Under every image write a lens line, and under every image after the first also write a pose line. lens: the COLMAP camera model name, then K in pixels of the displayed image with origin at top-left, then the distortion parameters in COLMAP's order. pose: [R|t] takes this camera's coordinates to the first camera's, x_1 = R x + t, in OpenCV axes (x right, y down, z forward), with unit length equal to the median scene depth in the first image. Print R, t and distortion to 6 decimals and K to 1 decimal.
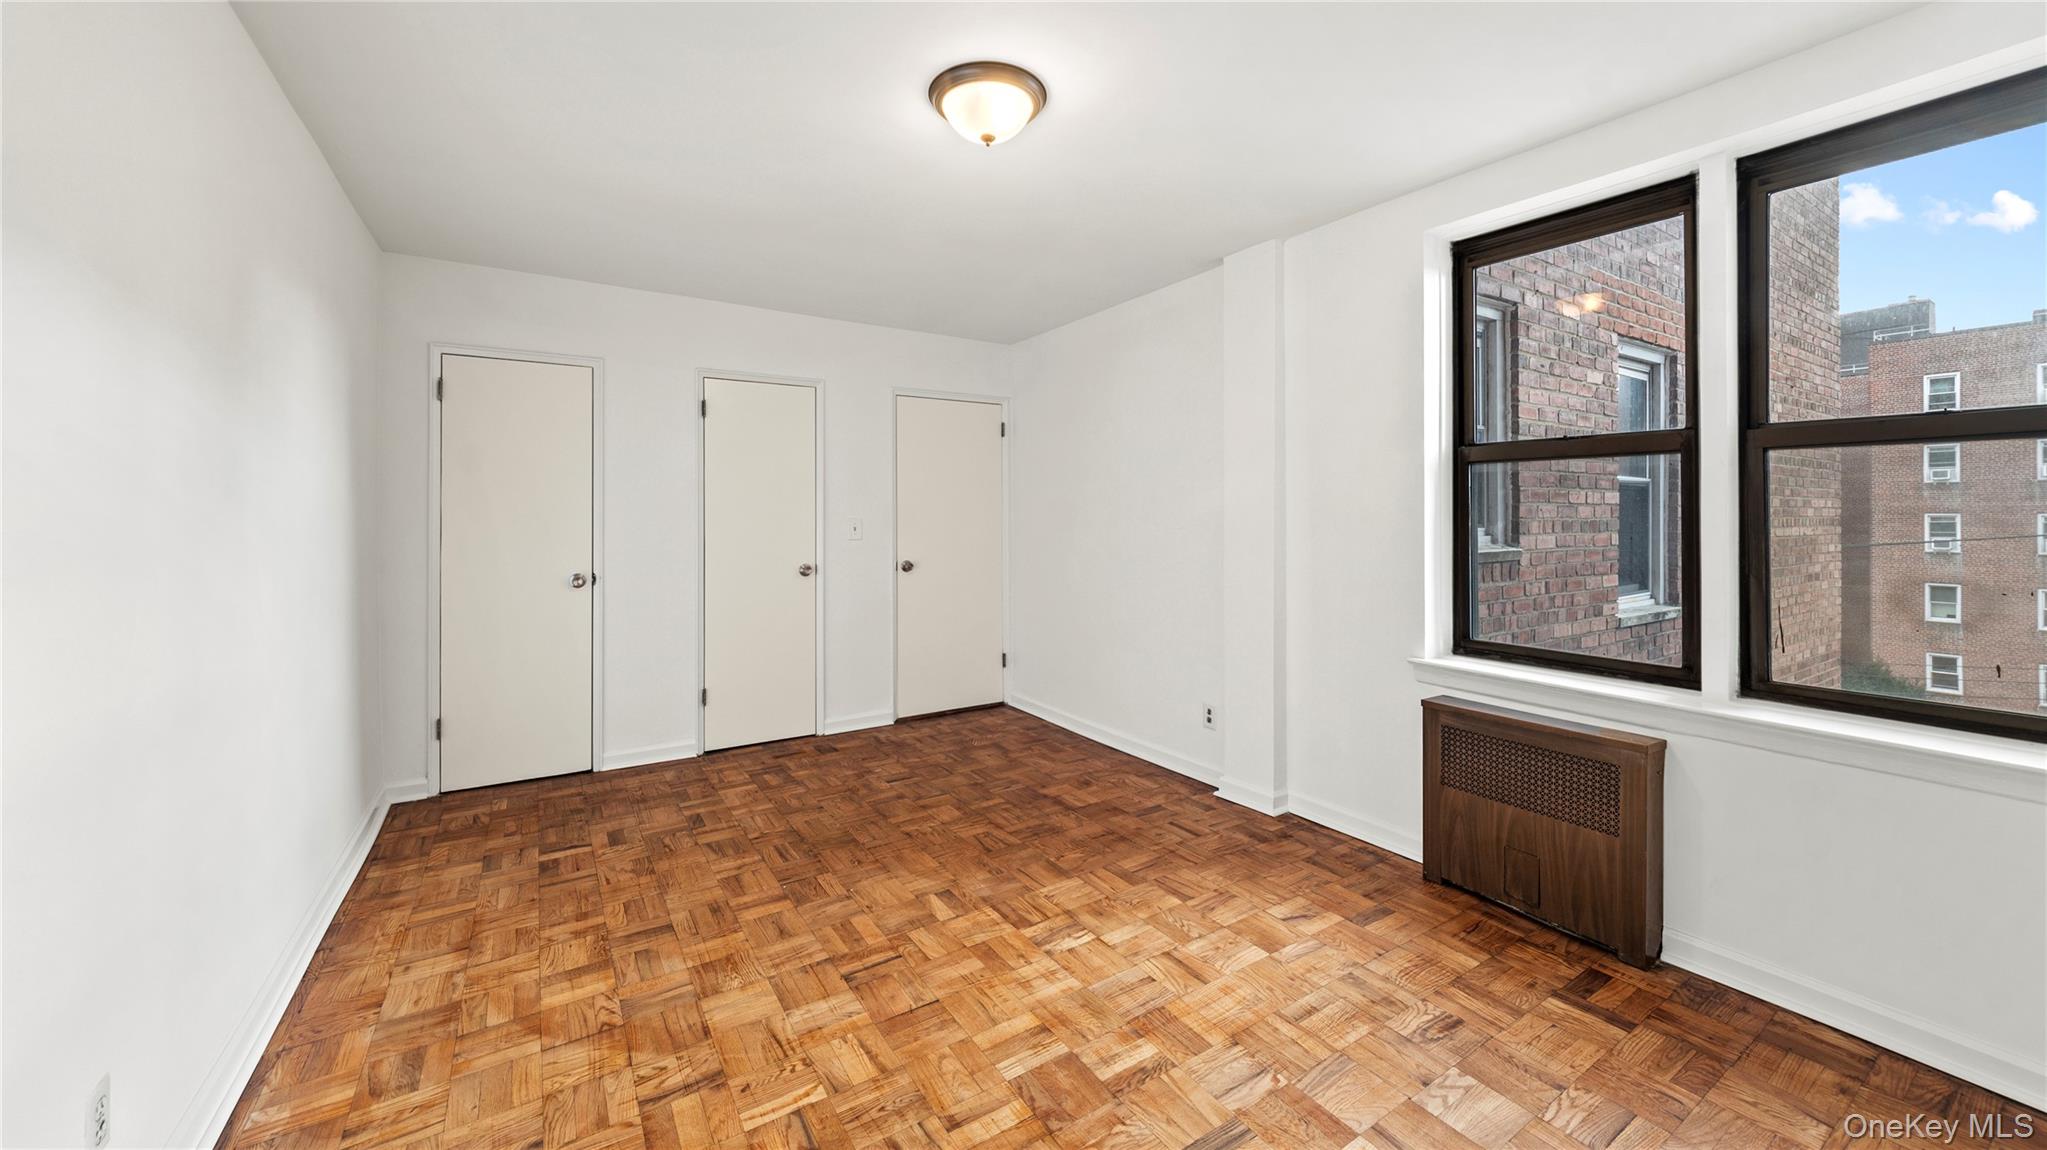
lens RADIAL K [[731.3, 0, 1030.5], [0, 731.3, 573.7], [0, 0, 1]] dist [-0.001199, -0.000783]
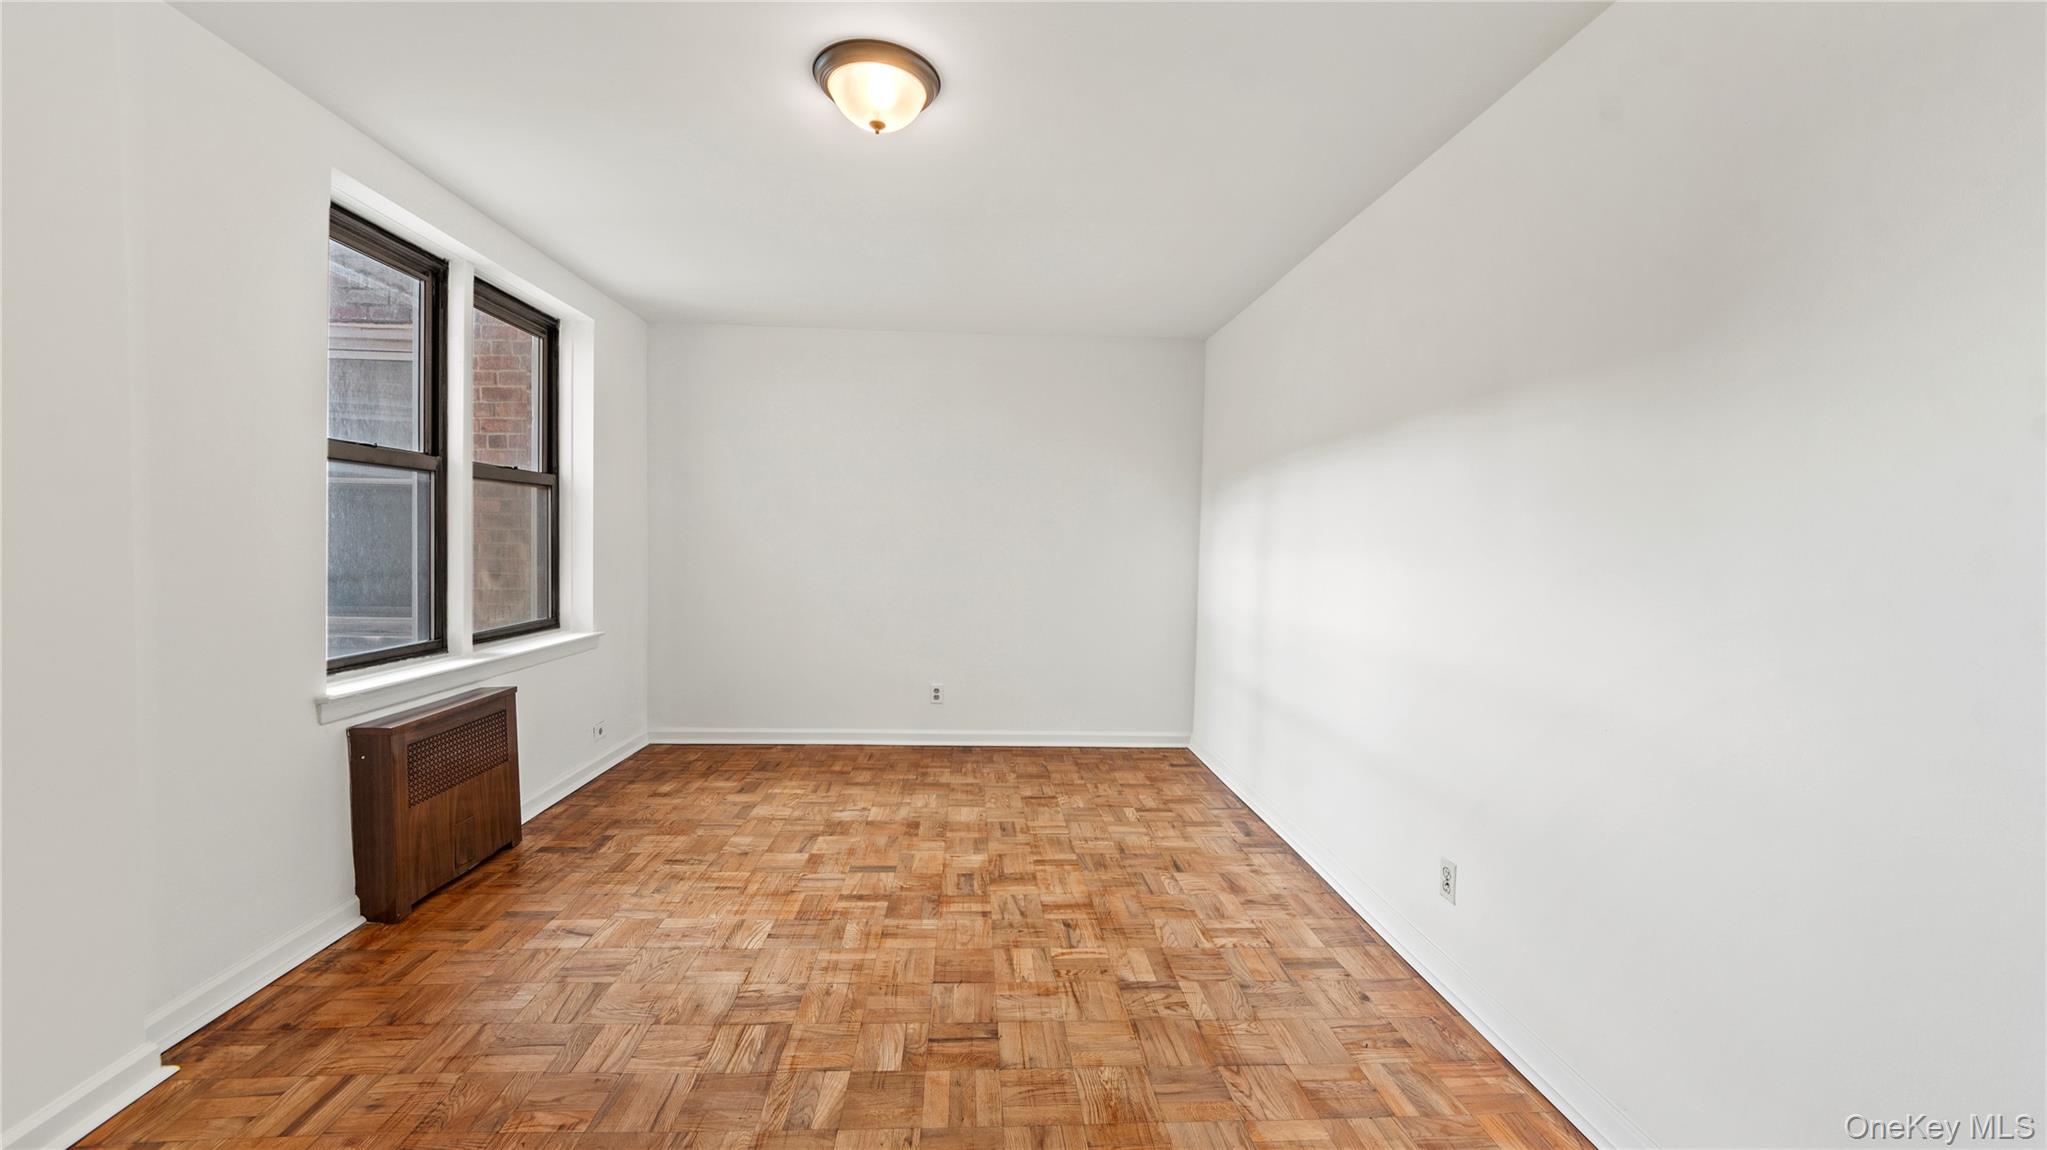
lens RADIAL K [[731.3, 0, 1030.5], [0, 731.3, 573.7], [0, 0, 1]] dist [-0.001199, -0.000783]
pose [[-0.872289, -0.040691, 0.487295, -0.726576], [0.018743, 0.993017, 0.116471, -0.130287], [-0.488632, 0.110730, -0.865435, 1.739647]]
